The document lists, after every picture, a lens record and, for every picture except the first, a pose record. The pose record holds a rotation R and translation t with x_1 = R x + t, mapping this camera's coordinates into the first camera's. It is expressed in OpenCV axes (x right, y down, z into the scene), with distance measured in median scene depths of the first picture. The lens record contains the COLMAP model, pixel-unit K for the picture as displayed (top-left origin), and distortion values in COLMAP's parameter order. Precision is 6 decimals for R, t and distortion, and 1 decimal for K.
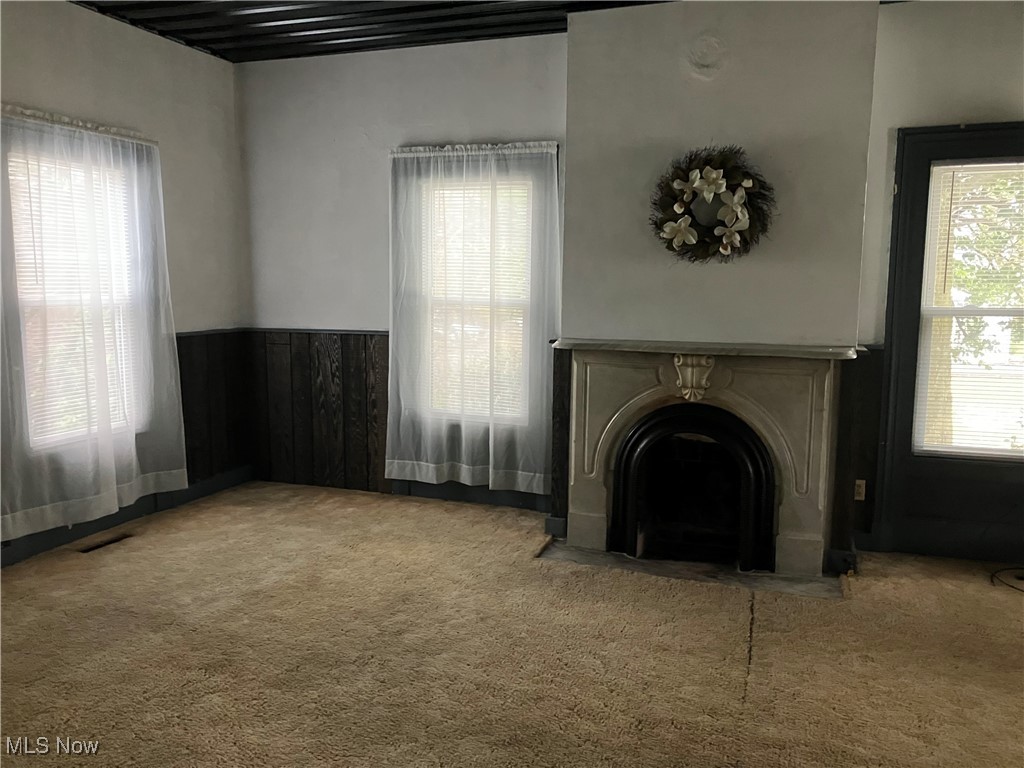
lens RADIAL K [[846.9, 0, 509.6], [0, 846.9, 387.3], [0, 0, 1]] dist [0.067524, -0.066319]
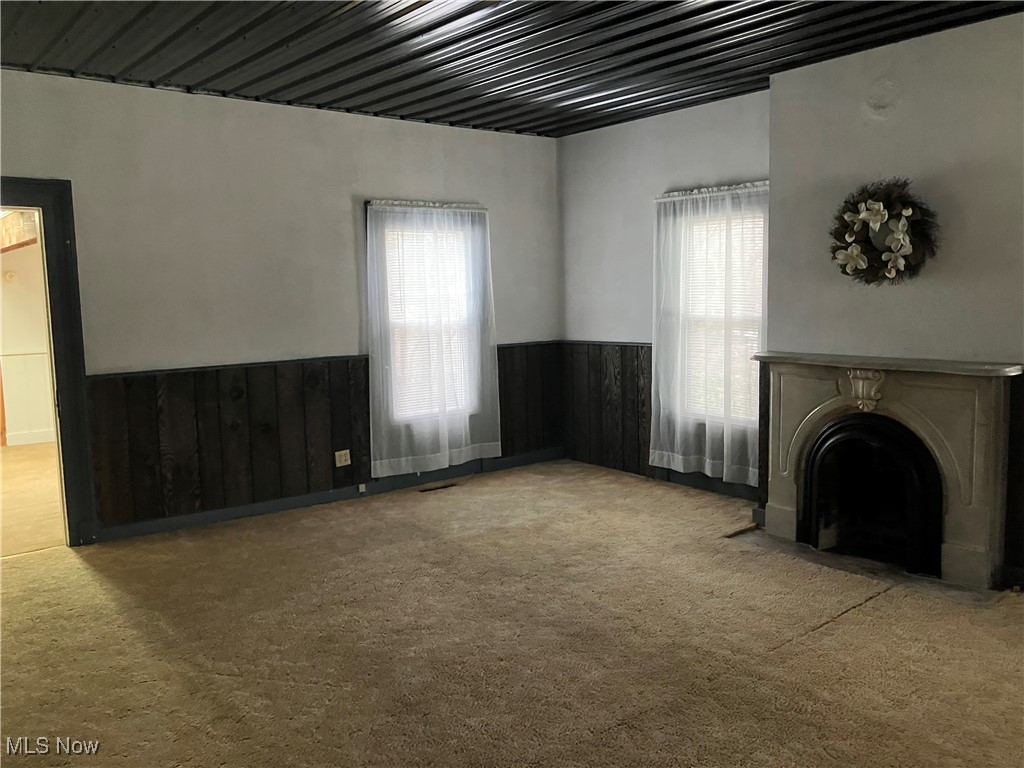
lens RADIAL K [[846.9, 0, 508.9], [0, 846.9, 376.8], [0, 0, 1]] dist [0.067524, -0.066319]
pose [[0.850368, 0.029092, -0.525383, 0.394441], [-0.038581, 0.999230, -0.007116, -0.002308], [0.524772, 0.026321, 0.850836, -0.174384]]
